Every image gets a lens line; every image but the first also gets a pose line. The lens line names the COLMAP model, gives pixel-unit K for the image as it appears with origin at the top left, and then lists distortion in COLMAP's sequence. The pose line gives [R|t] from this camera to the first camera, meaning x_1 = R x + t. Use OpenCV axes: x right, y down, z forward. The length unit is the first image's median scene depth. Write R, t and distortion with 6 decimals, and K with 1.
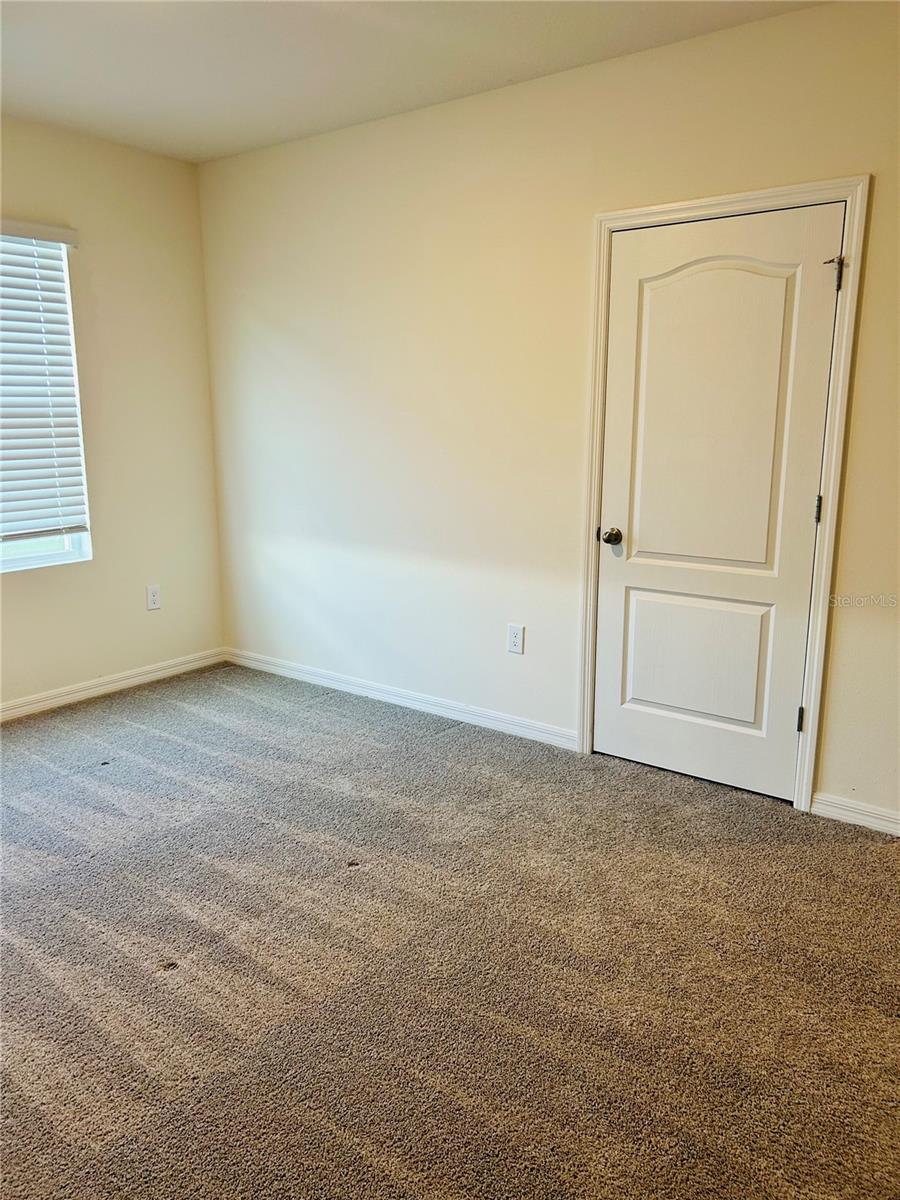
lens RADIAL K [[901.0, 0, 445.3], [0, 901.0, 598.6], [0, 0, 1]] dist [0.032136, -0.010973]
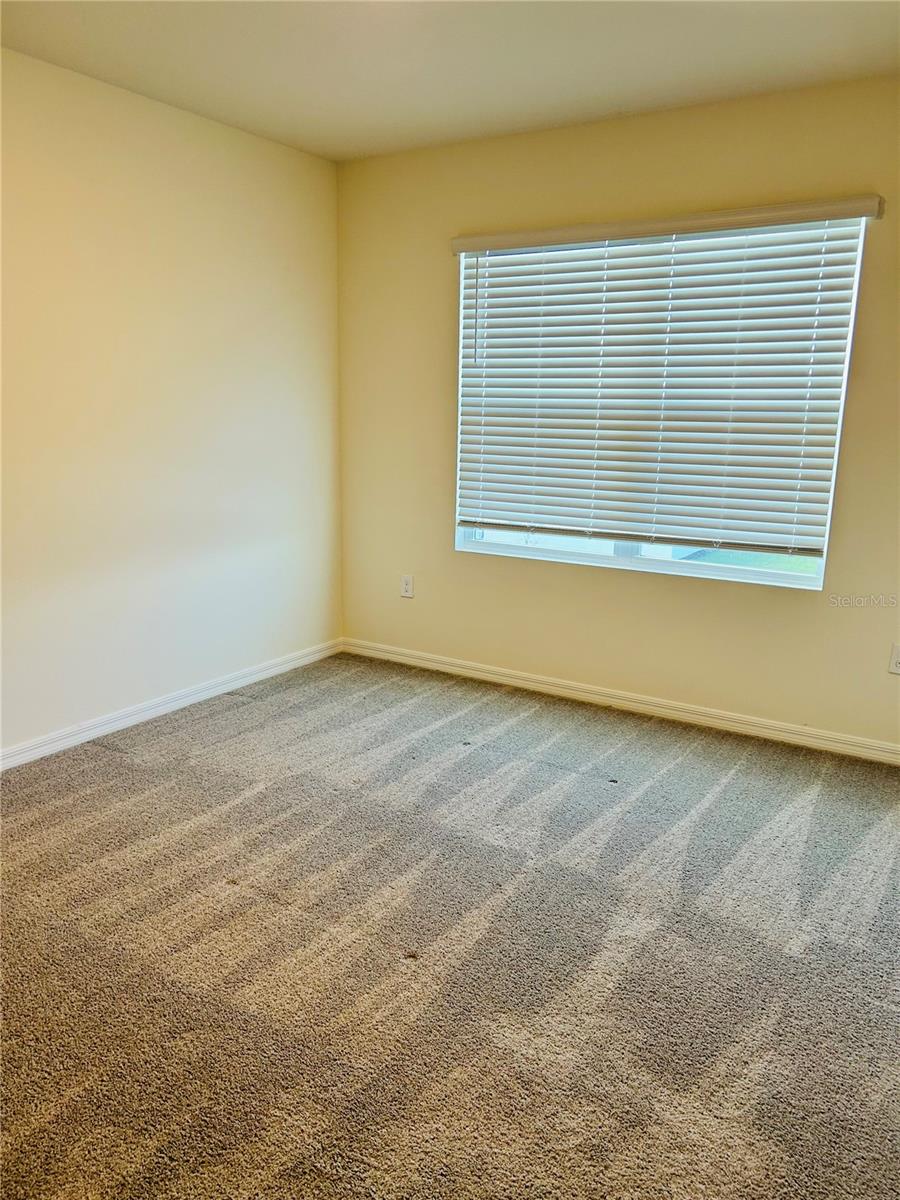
lens RADIAL K [[901.0, 0, 444.3], [0, 901.0, 605.6], [0, 0, 1]] dist [0.032136, -0.010973]
pose [[0.094347, 0.226647, -0.969397, 0.437934], [-0.224102, 0.953583, 0.201139, -0.130233], [0.969988, 0.198266, 0.140760, 0.575118]]
